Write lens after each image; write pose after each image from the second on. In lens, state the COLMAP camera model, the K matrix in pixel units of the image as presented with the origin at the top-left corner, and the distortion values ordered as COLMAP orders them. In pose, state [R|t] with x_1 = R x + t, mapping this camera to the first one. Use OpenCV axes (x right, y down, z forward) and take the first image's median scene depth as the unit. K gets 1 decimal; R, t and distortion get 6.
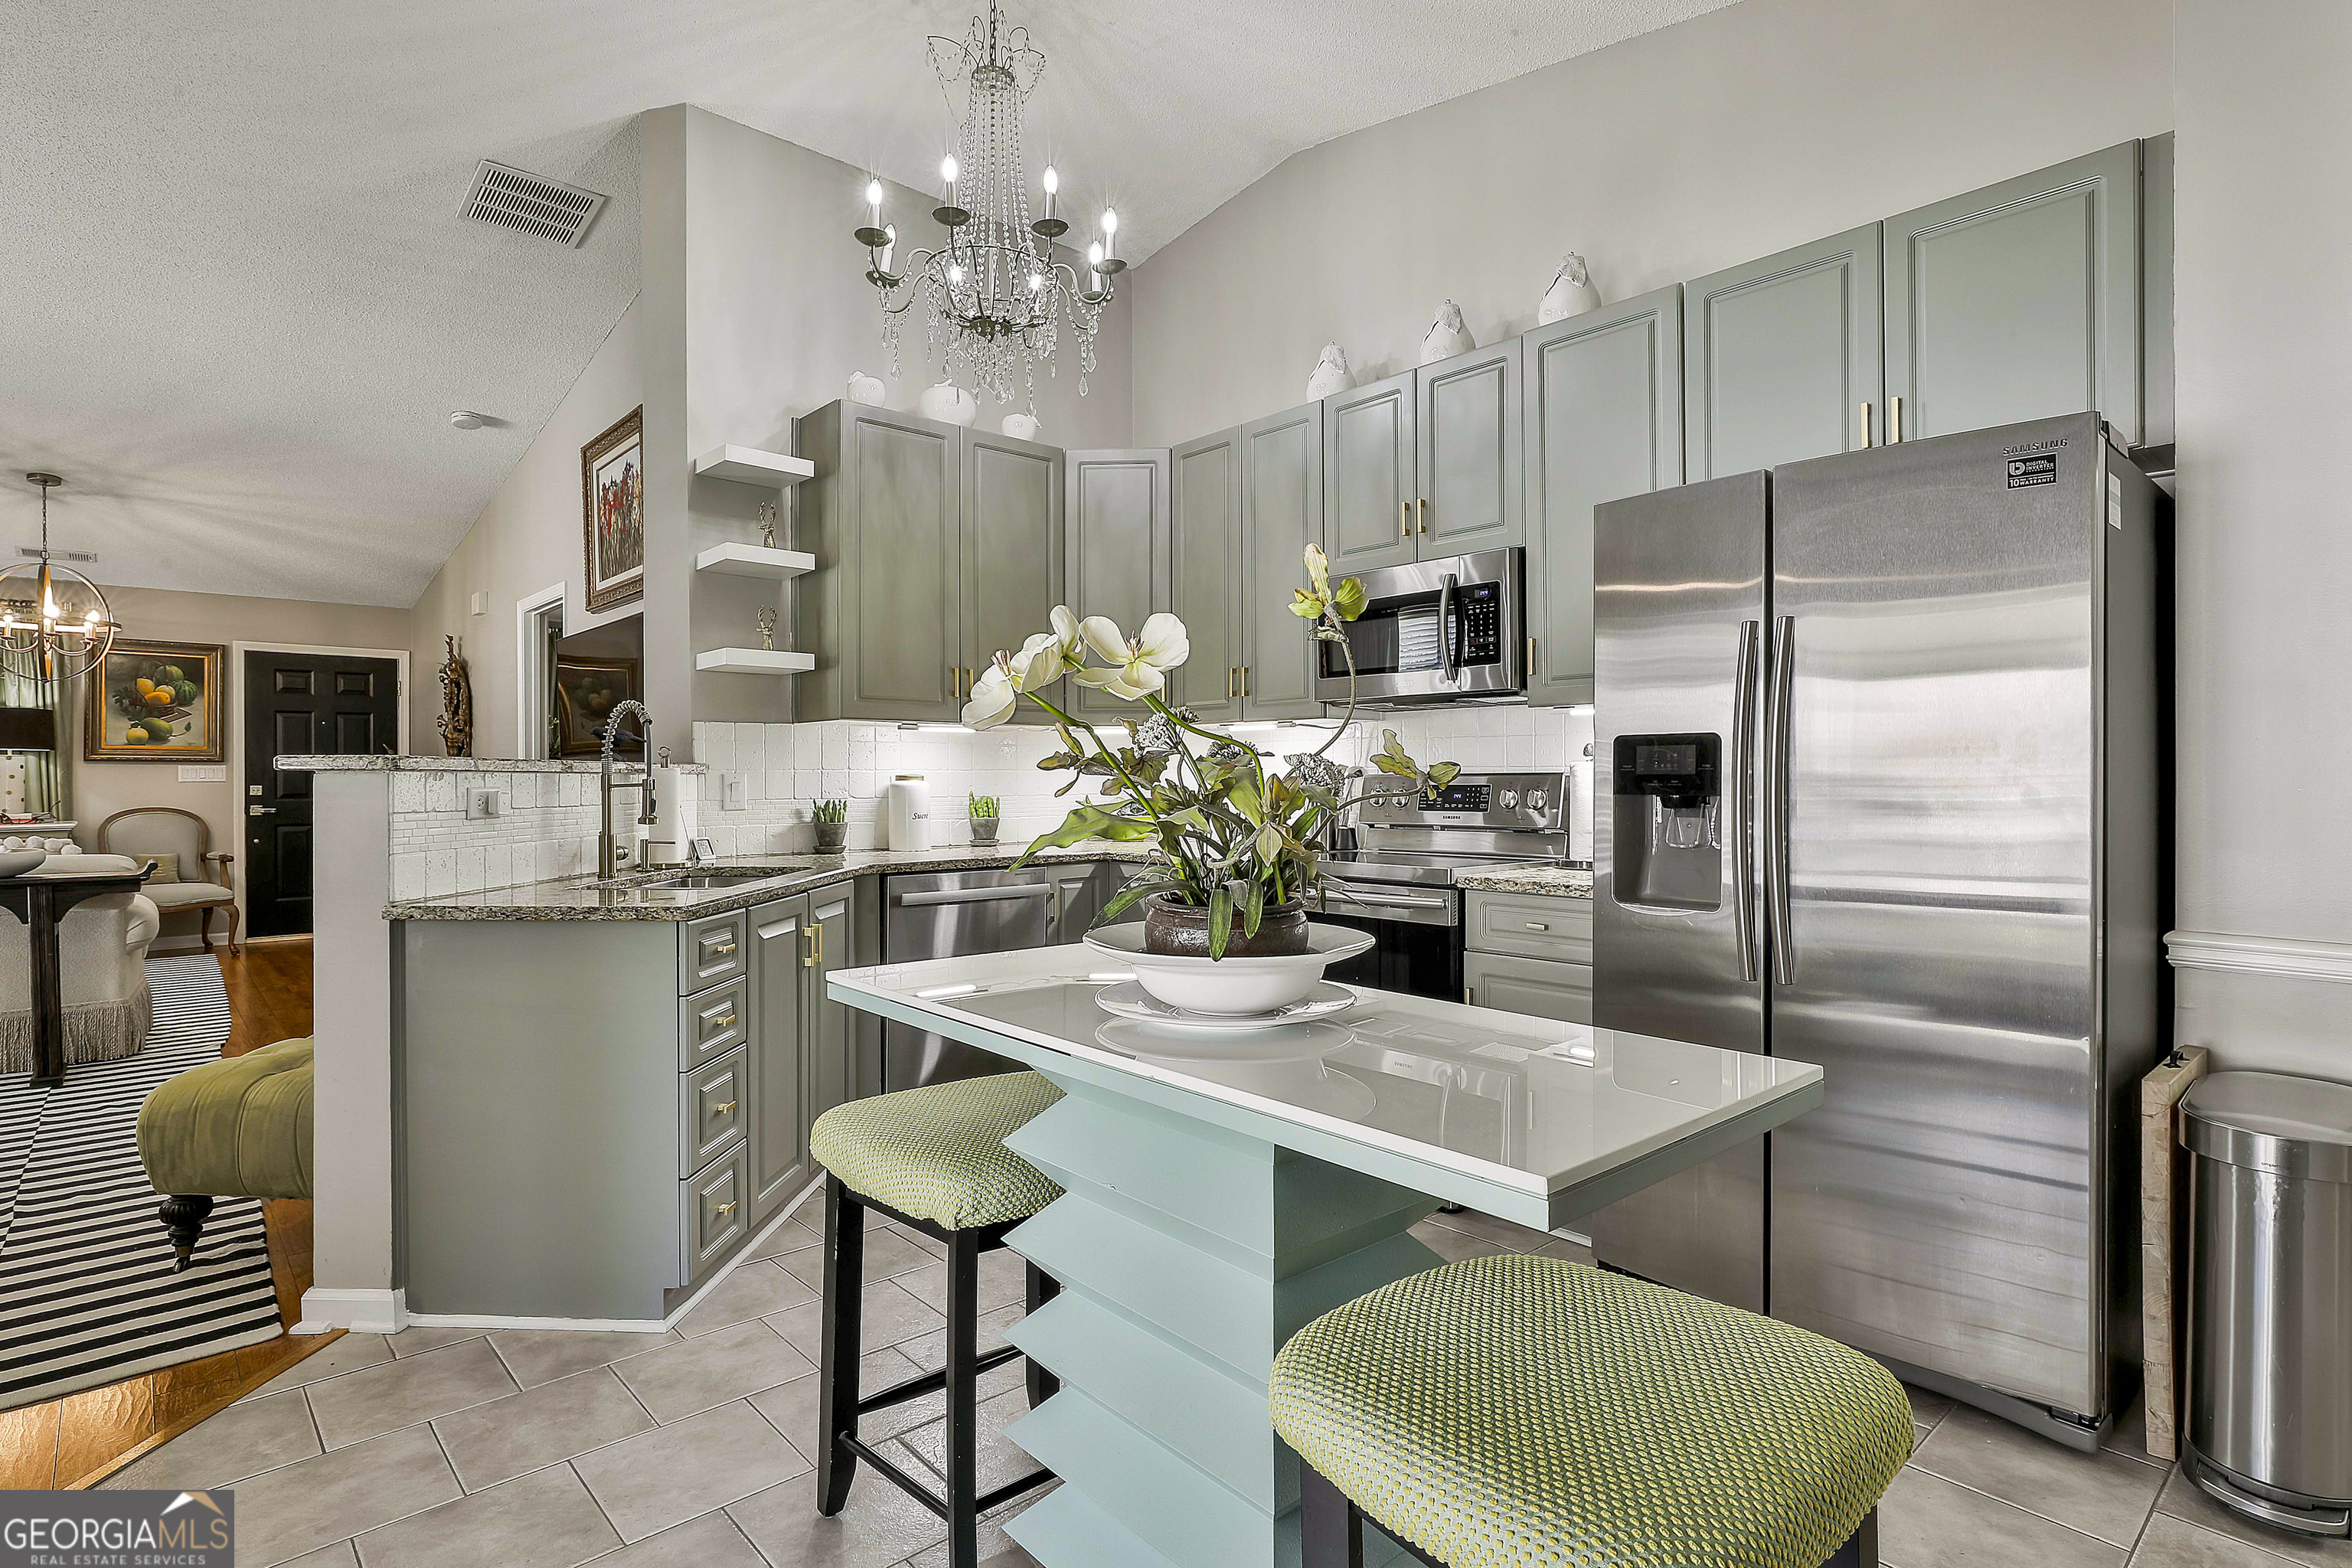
lens RADIAL K [[1185.4, 0, 1189.8], [0, 1185.4, 779.0], [0, 0, 1]] dist [-0.010617, 0.004870]
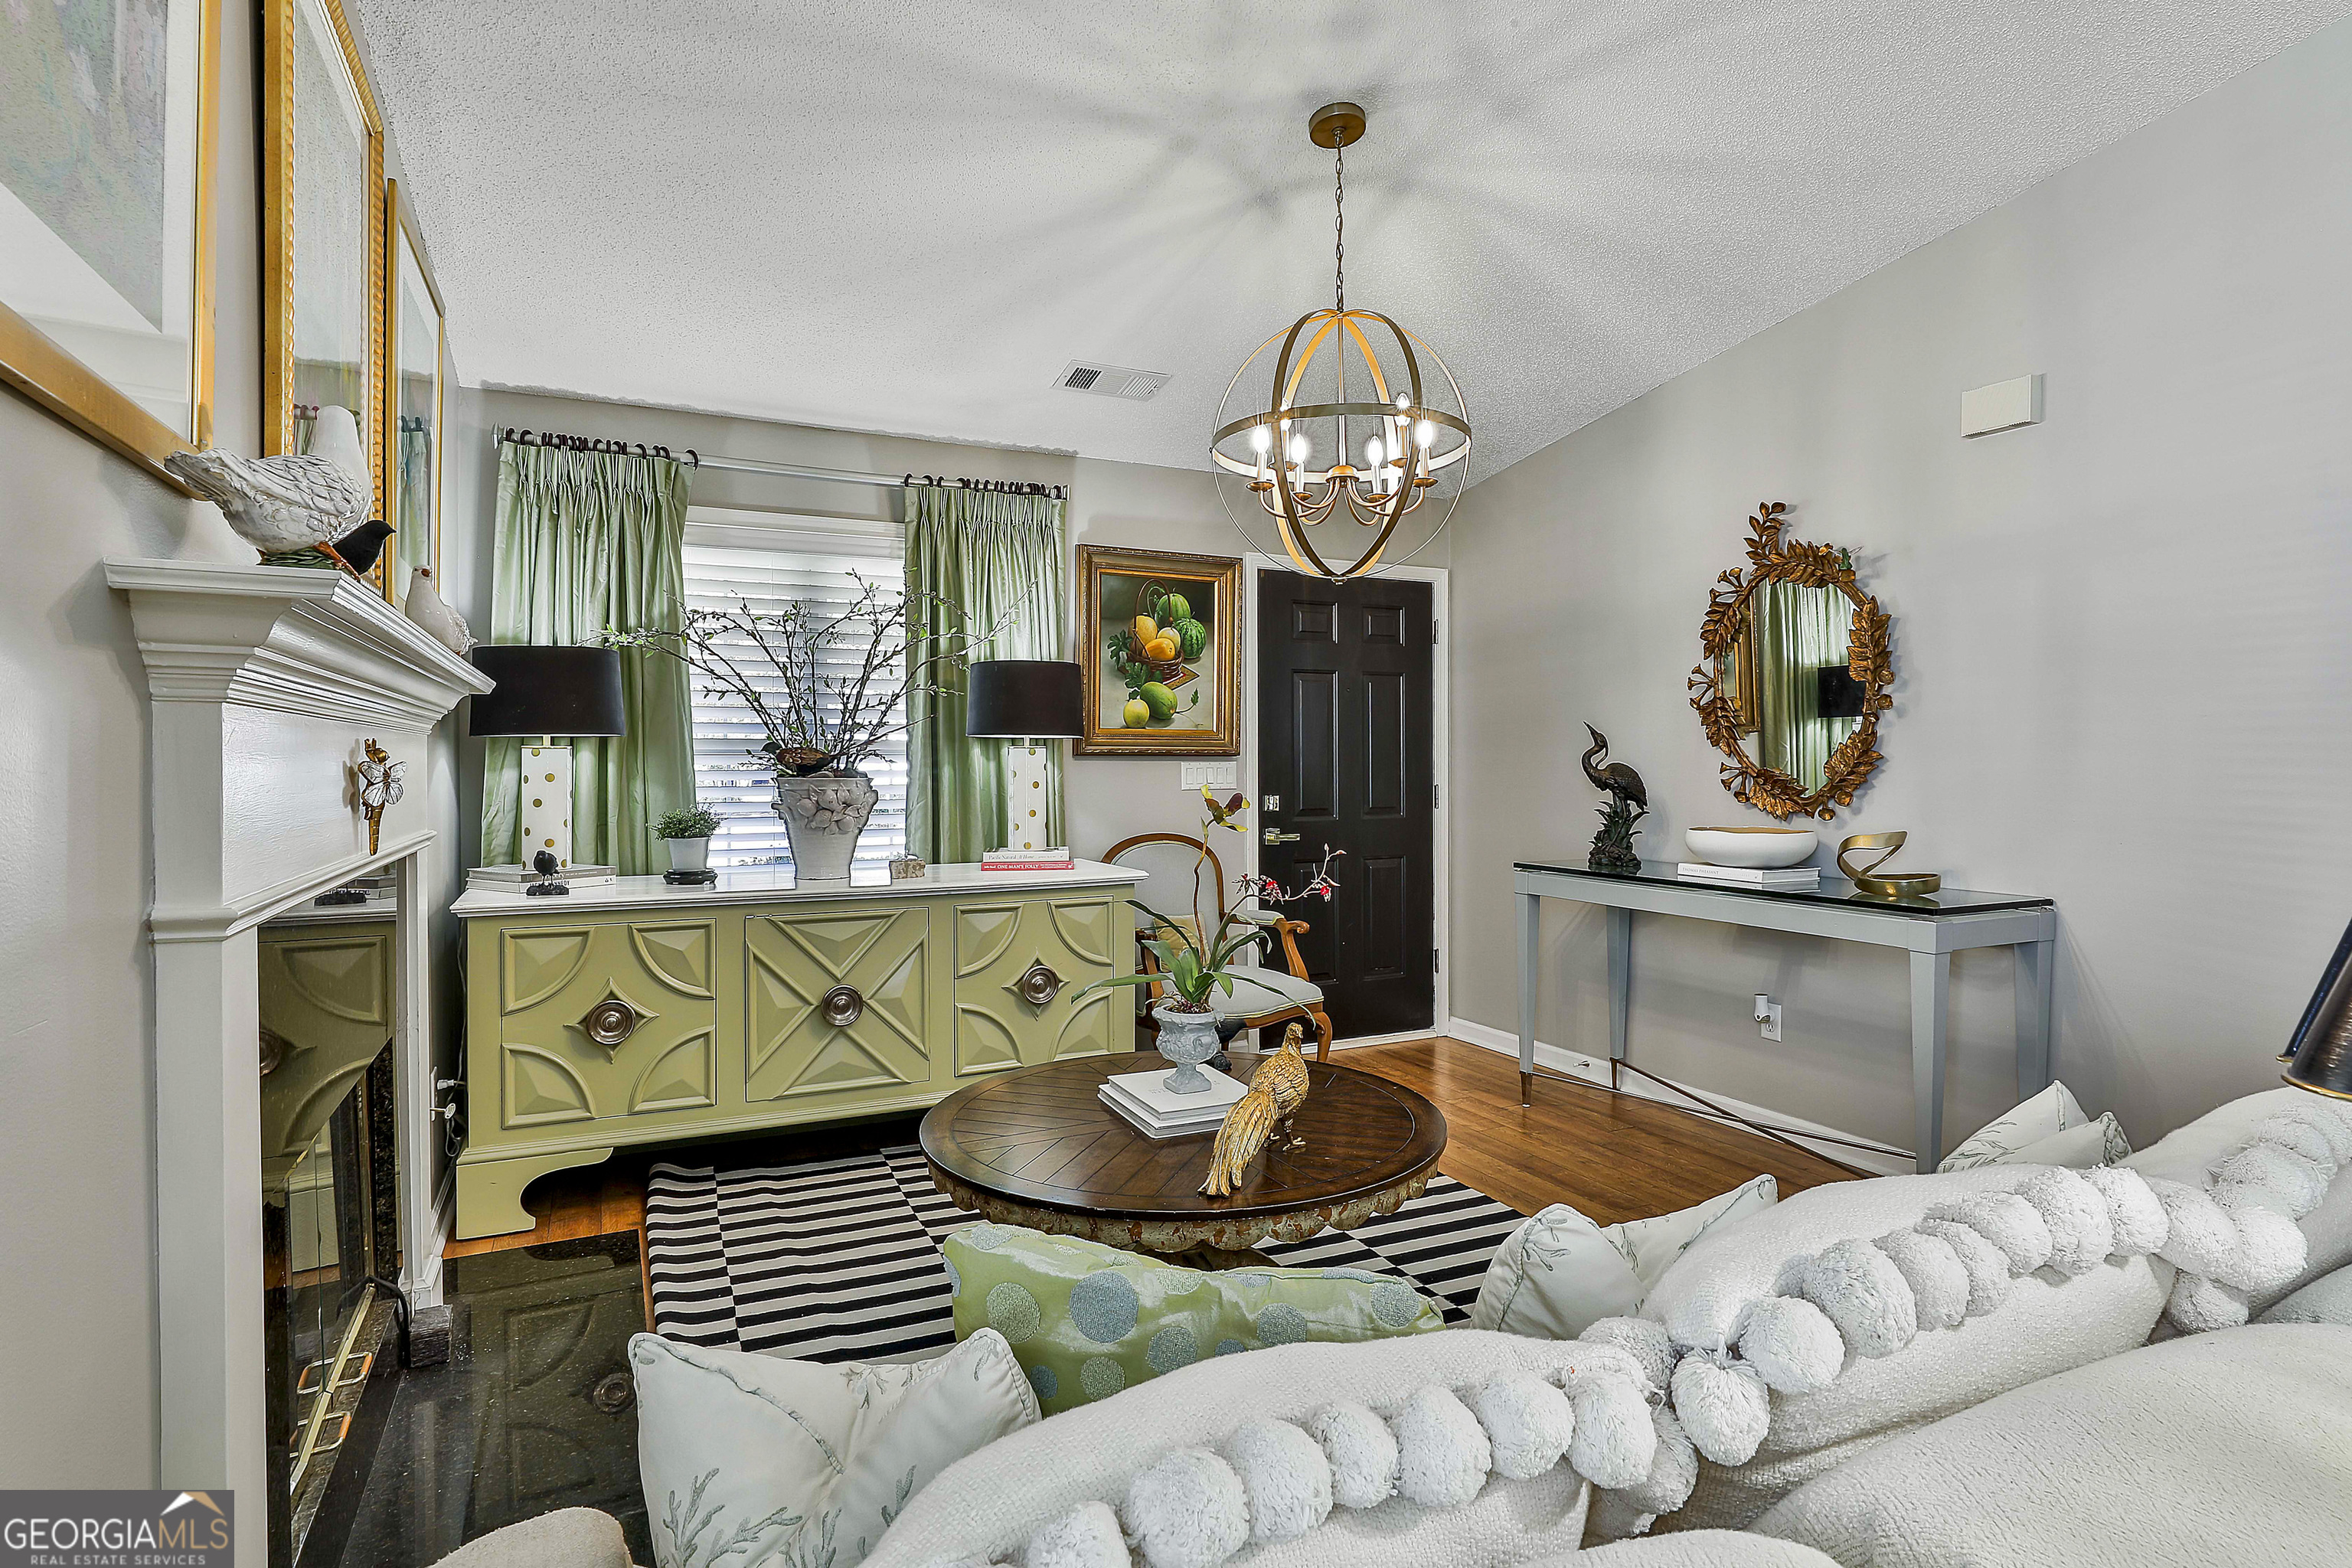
lens RADIAL K [[1185.4, 0, 1174.3], [0, 1185.4, 762.7], [0, 0, 1]] dist [-0.010617, 0.004870]
pose [[0.959157, -0.000913, -0.282872, -1.293972], [0.000583, 0.999999, -0.001252, -0.019381], [0.282873, 0.001036, 0.959157, 0.793533]]
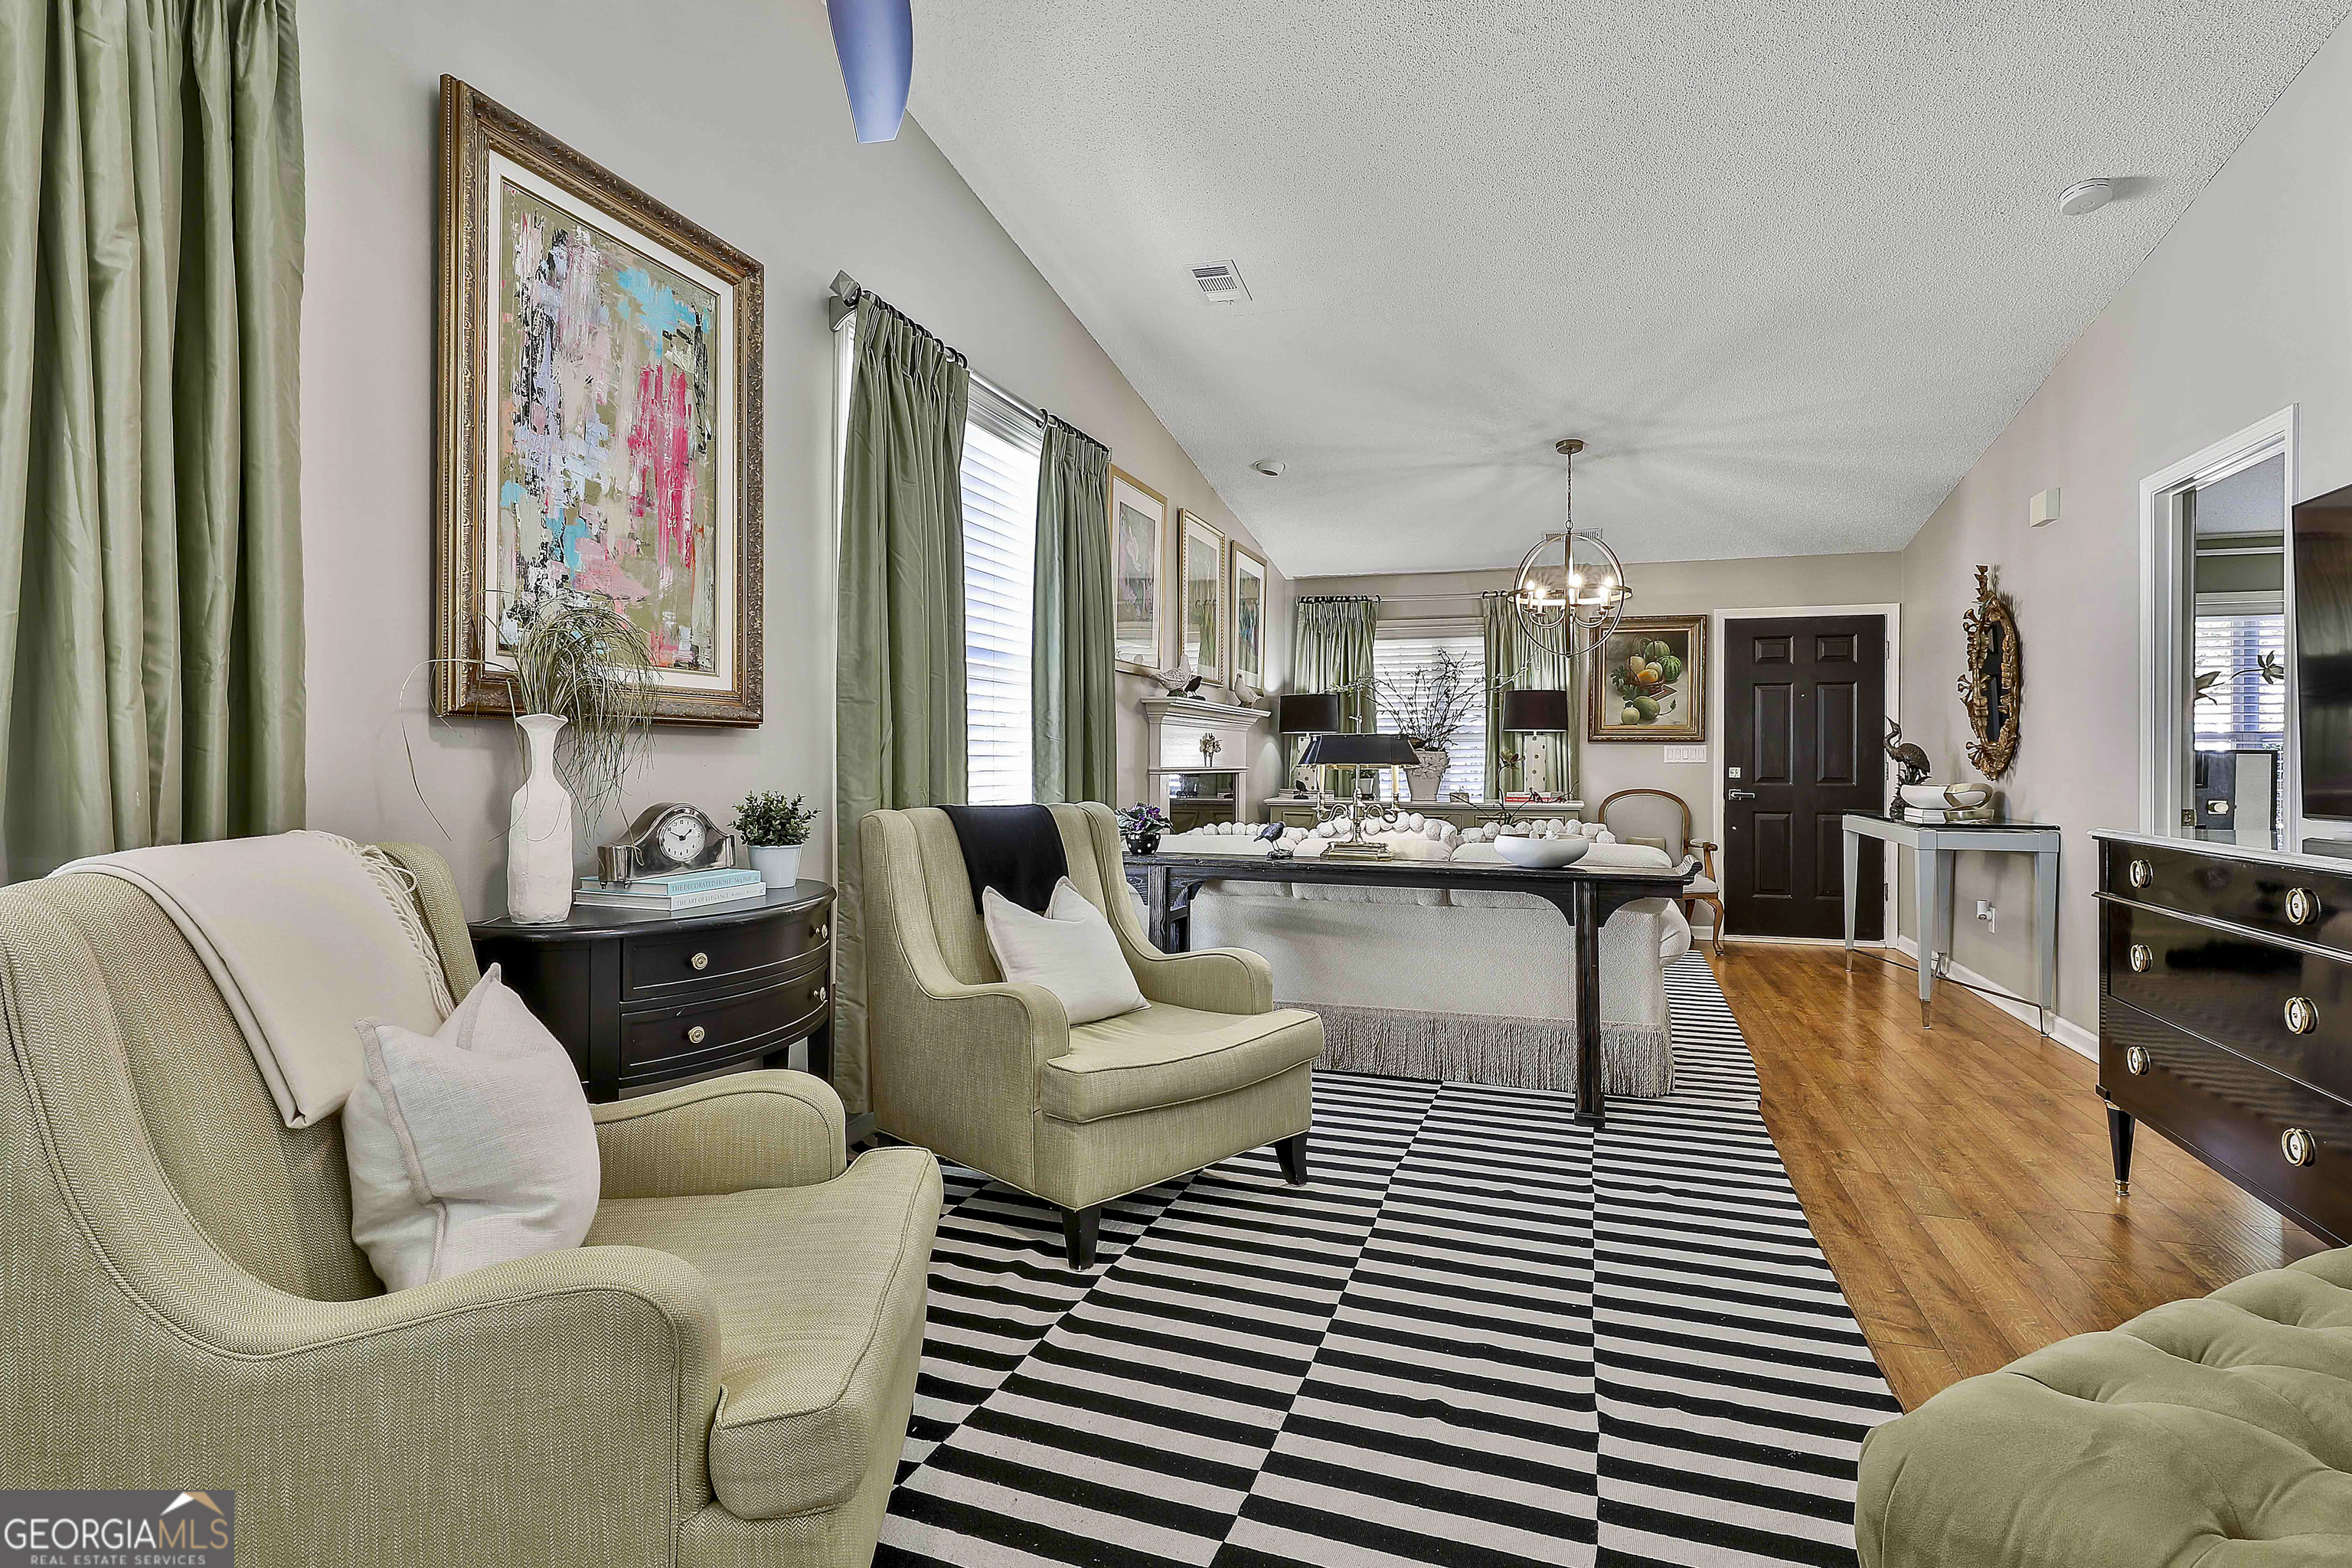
lens RADIAL K [[1185.4, 0, 1177.5], [0, 1185.4, 768.2], [0, 0, 1]] dist [-0.010617, 0.004870]
pose [[0.489054, 0.007012, -0.872225, -0.402818], [-0.005985, 0.999971, 0.004683, 0.008969], [0.872233, 0.002930, 0.489082, 0.352793]]
